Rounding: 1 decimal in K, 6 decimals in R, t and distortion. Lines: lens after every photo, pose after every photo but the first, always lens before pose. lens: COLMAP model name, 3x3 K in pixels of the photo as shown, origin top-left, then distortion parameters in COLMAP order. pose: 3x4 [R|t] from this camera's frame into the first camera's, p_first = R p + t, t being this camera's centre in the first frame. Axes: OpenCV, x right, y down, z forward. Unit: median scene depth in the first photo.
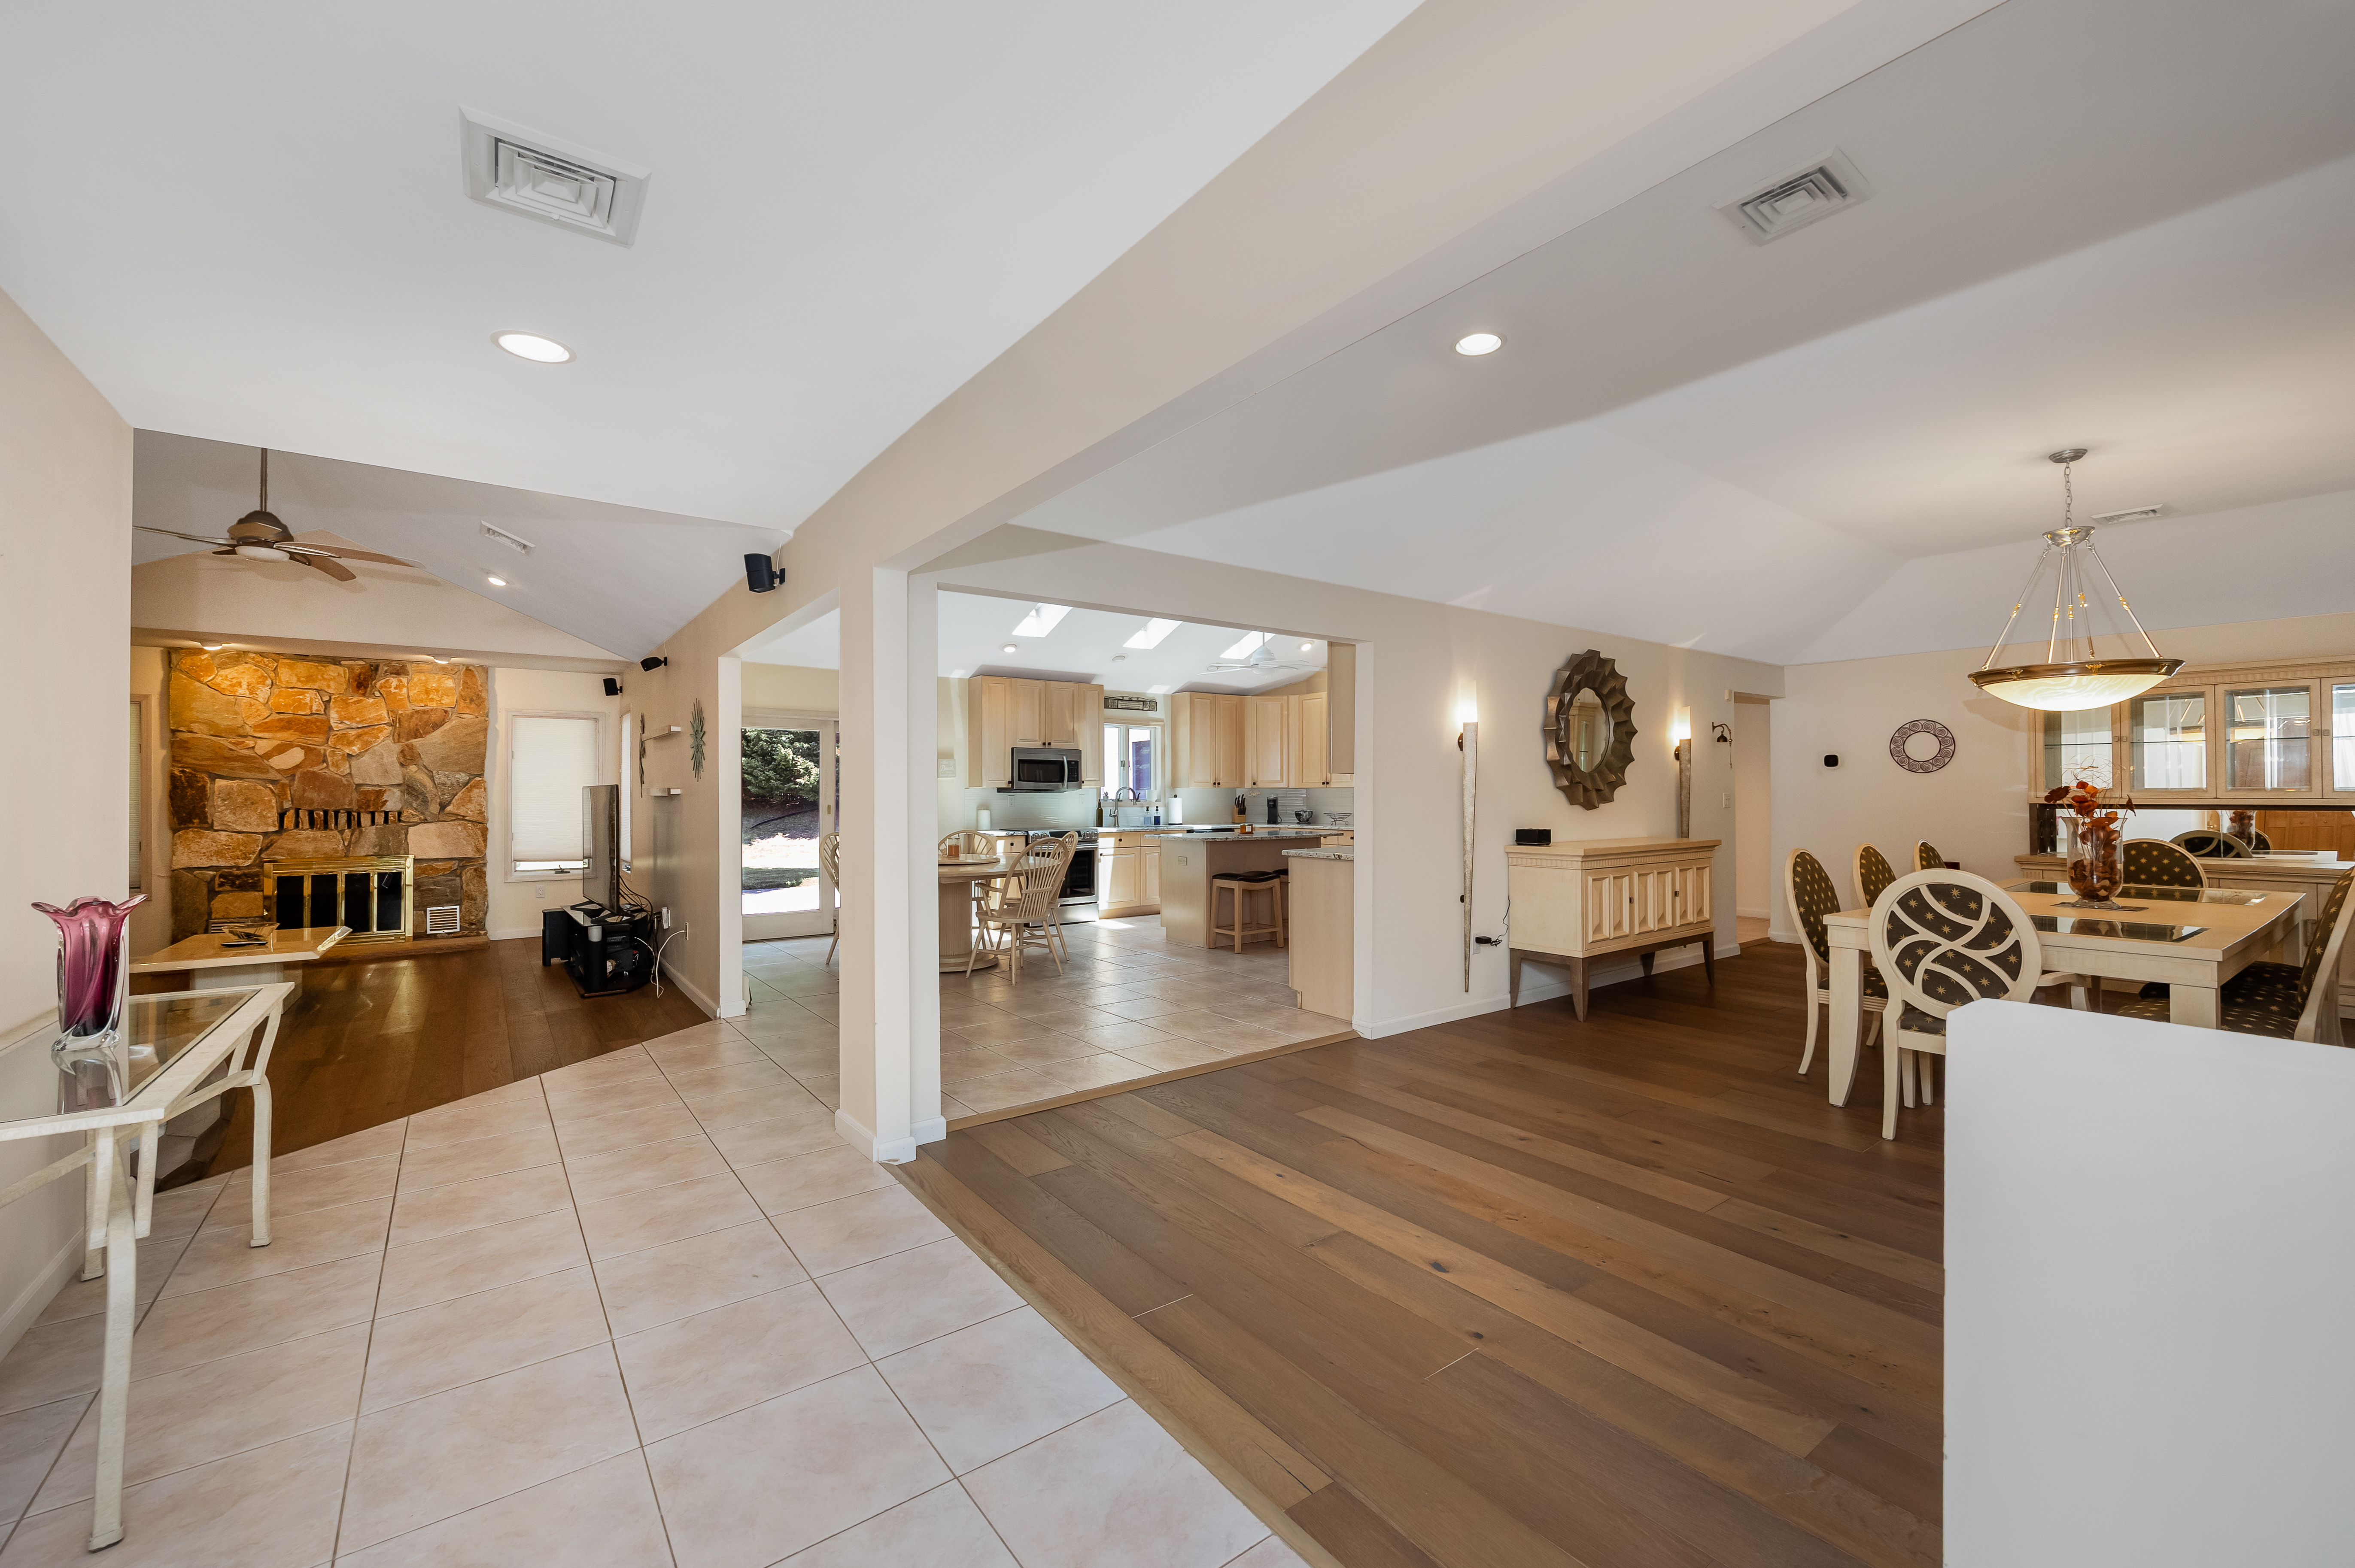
lens RADIAL K [[950.2, 0, 1177.5], [0, 950.2, 784.0], [0, 0, 1]] dist [0.001836, 0.000099]
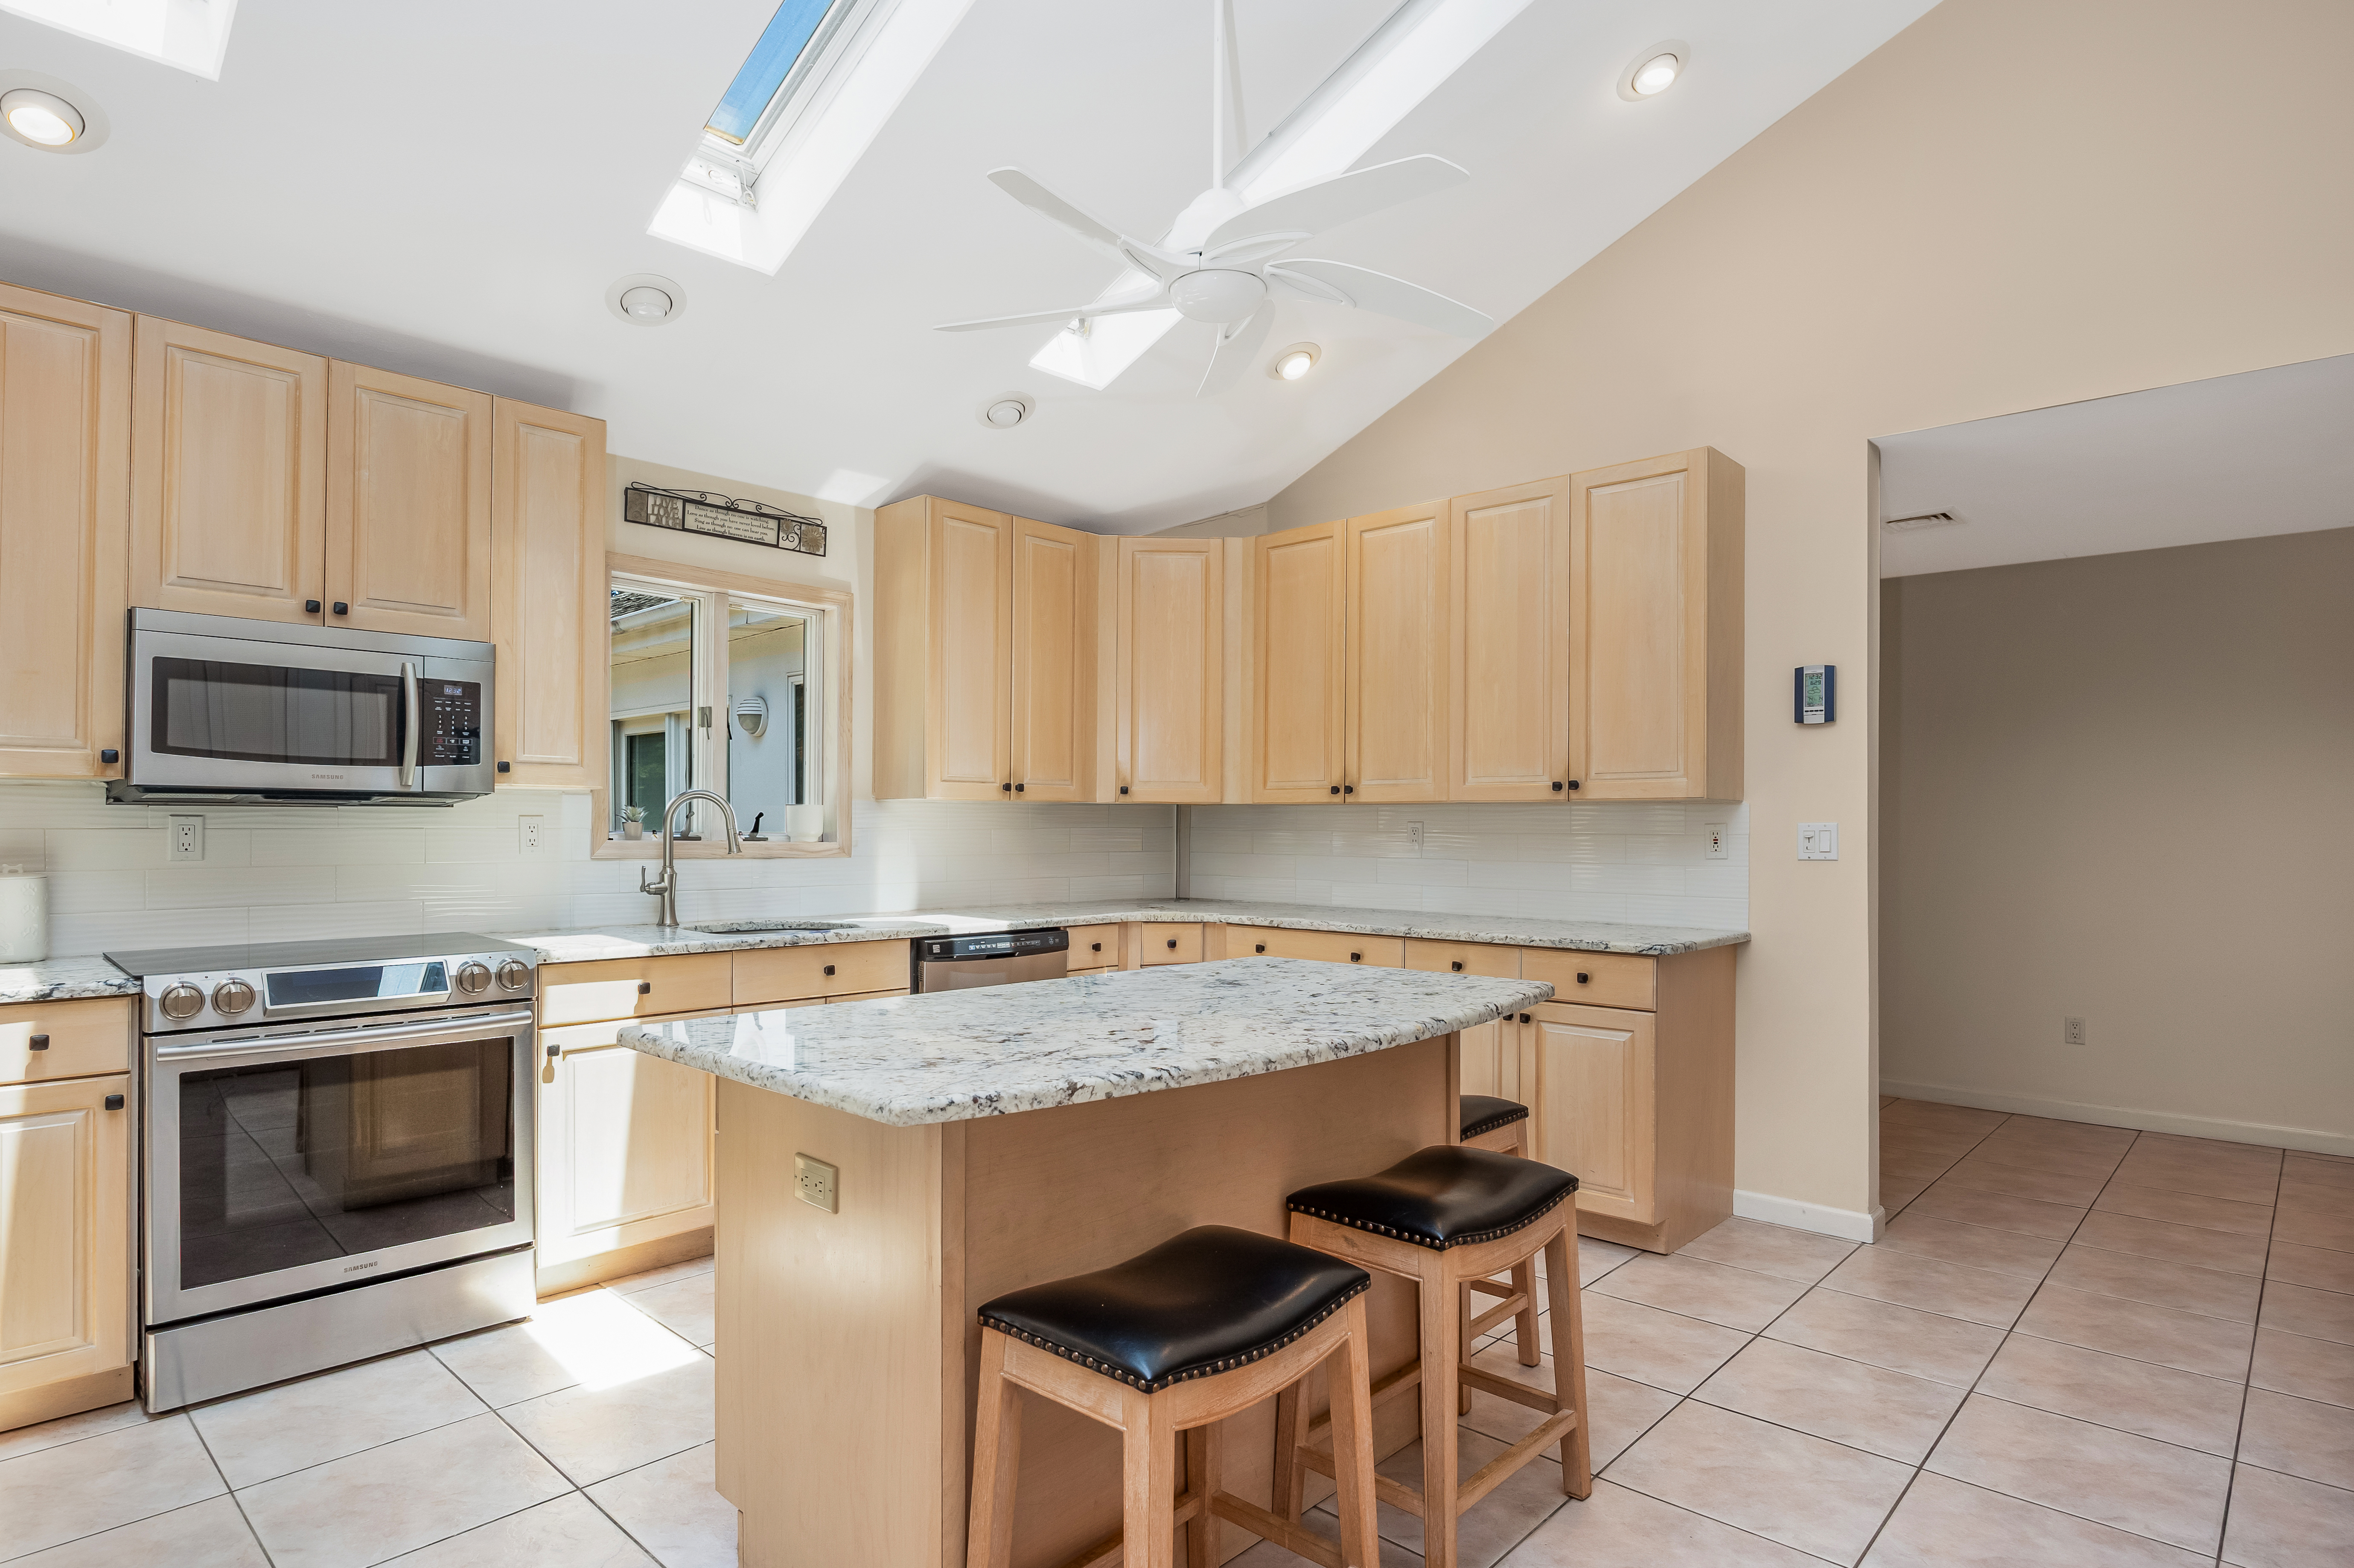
lens RADIAL K [[1232.5, 0, 1174.4], [0, 1232.5, 811.4], [0, 0, 1]] dist [-0.010078, 0.000316]
pose [[0.985340, 0.009964, 0.170313, 0.043654], [-0.009691, 0.999950, -0.002435, 0.015463], [-0.170329, 0.000749, 0.985387, 1.059118]]
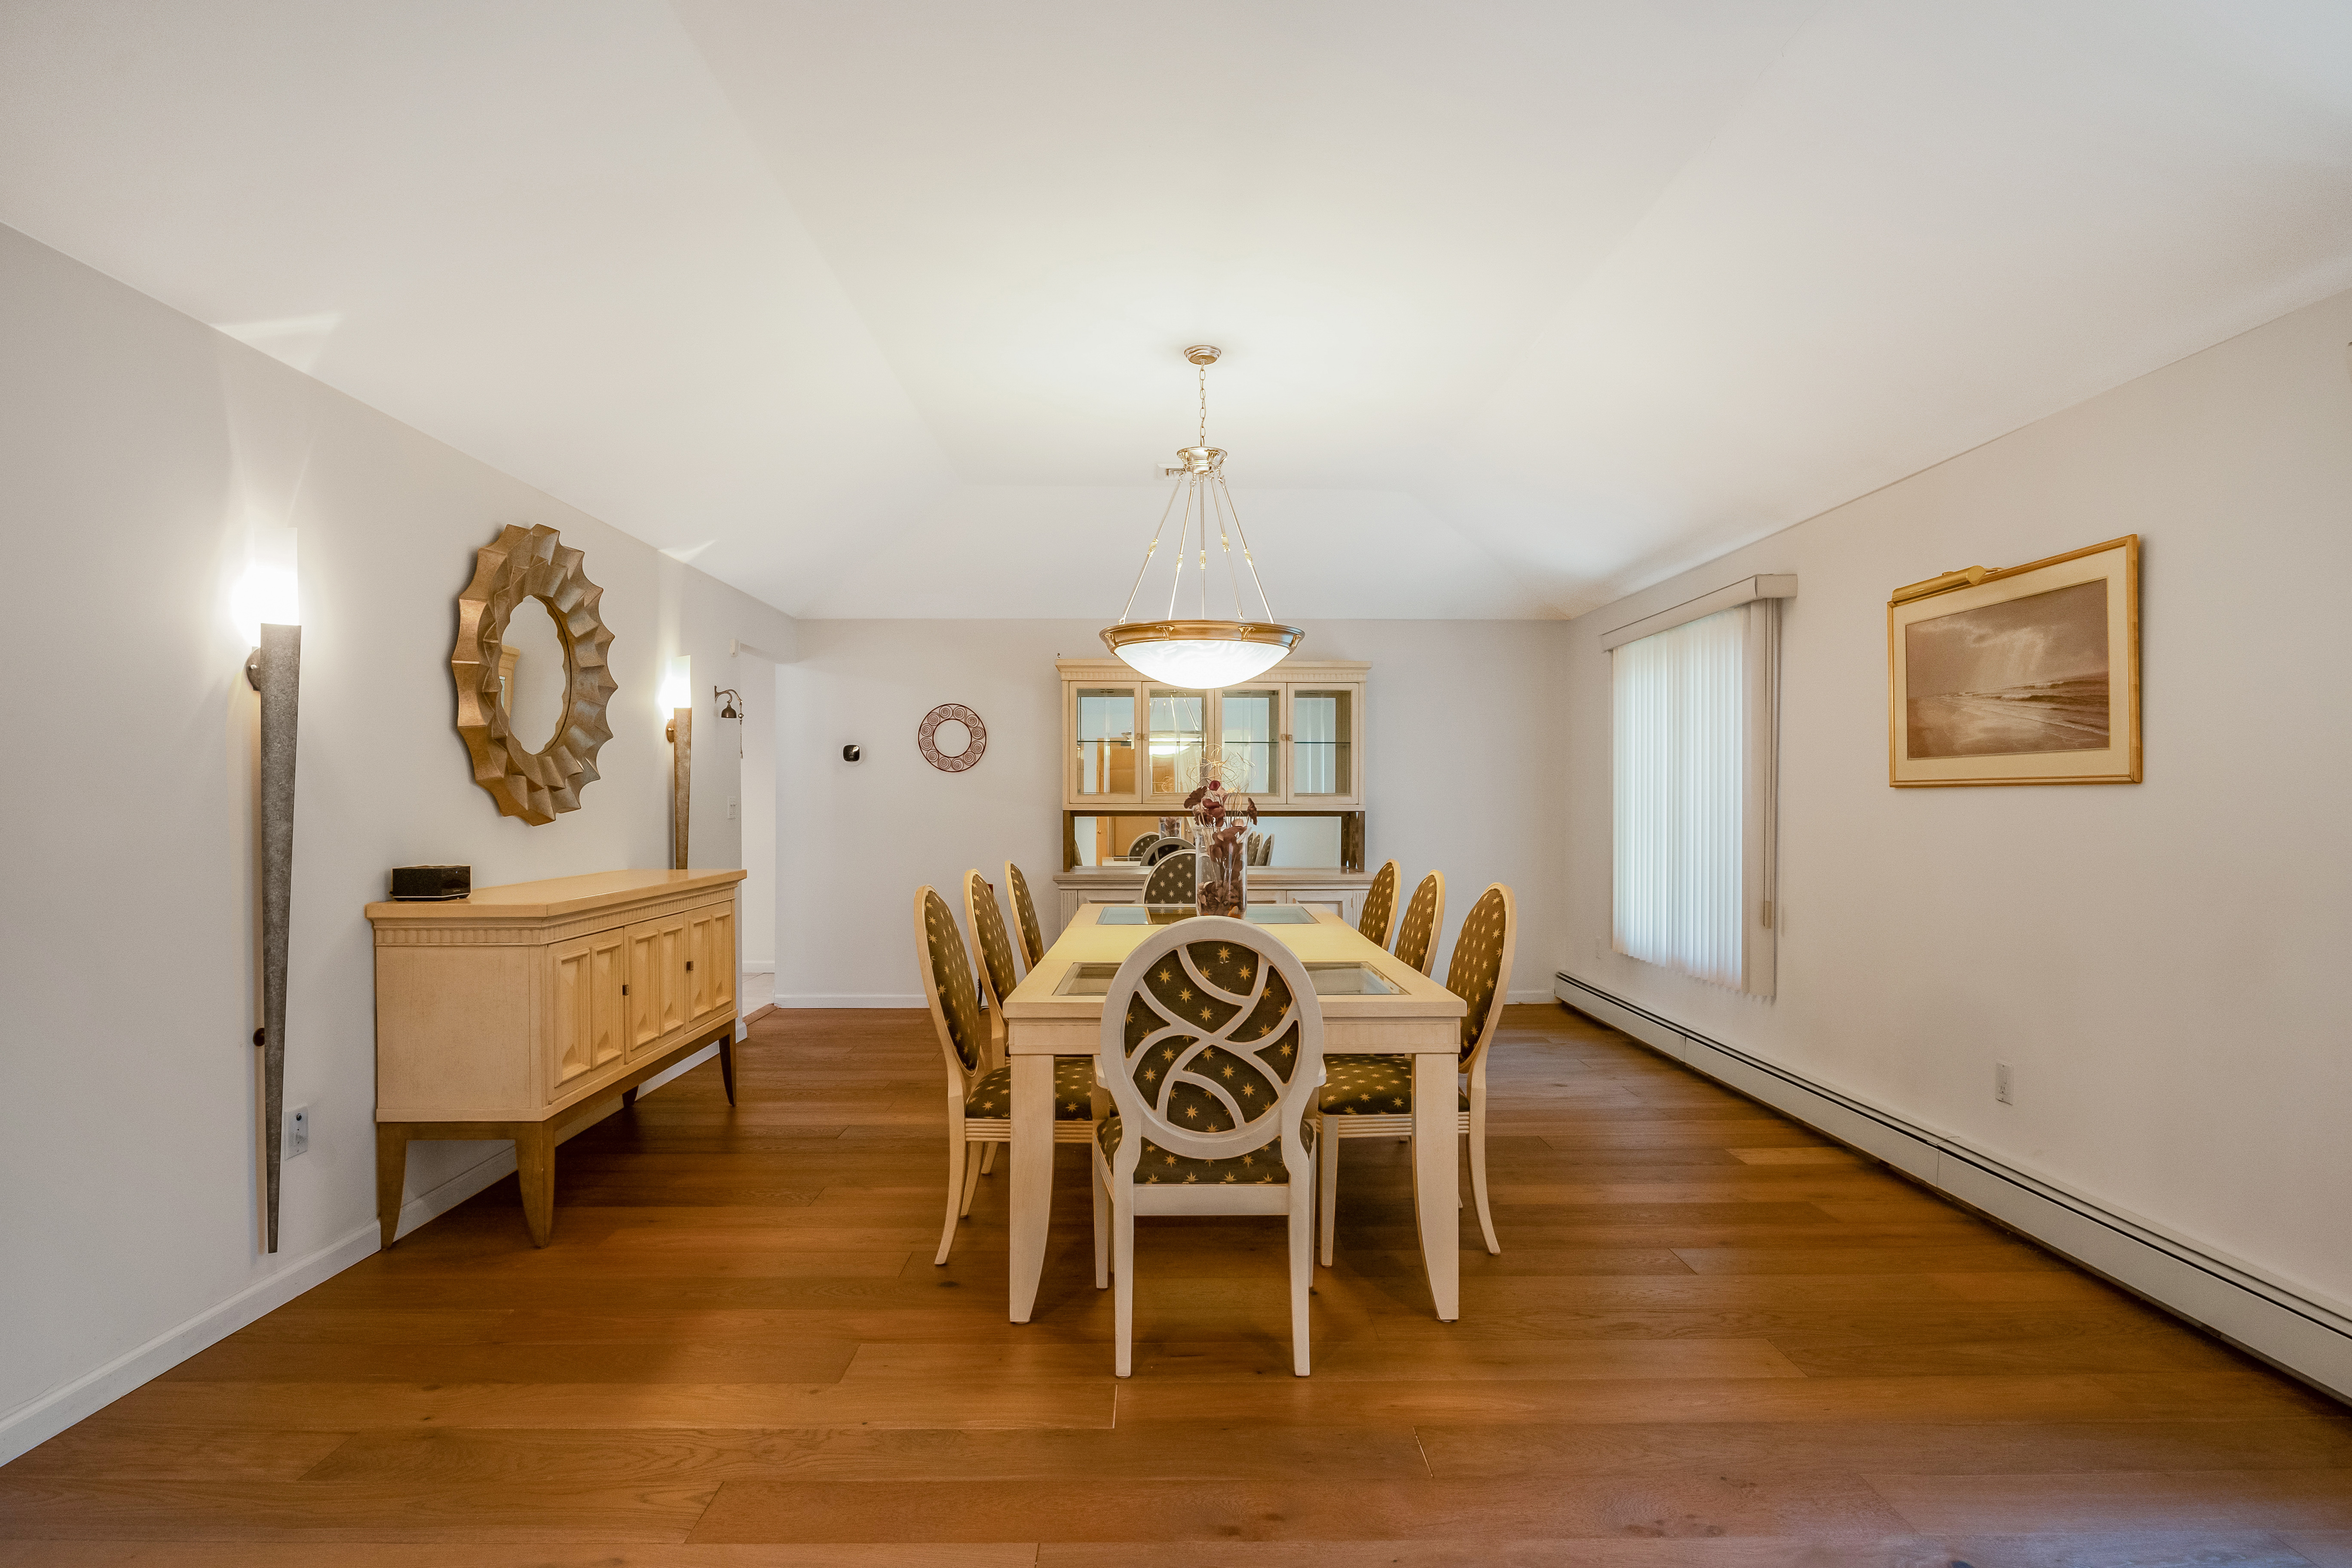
lens RADIAL K [[1231.6, 0, 1173.4], [0, 1231.6, 811.4], [0, 0, 1]] dist [-0.010078, 0.000316]
pose [[0.589531, -0.004176, 0.807735, 0.091596], [-0.010474, 0.999863, 0.012814, 0.007213], [-0.807678, -0.016015, 0.589407, 0.324808]]
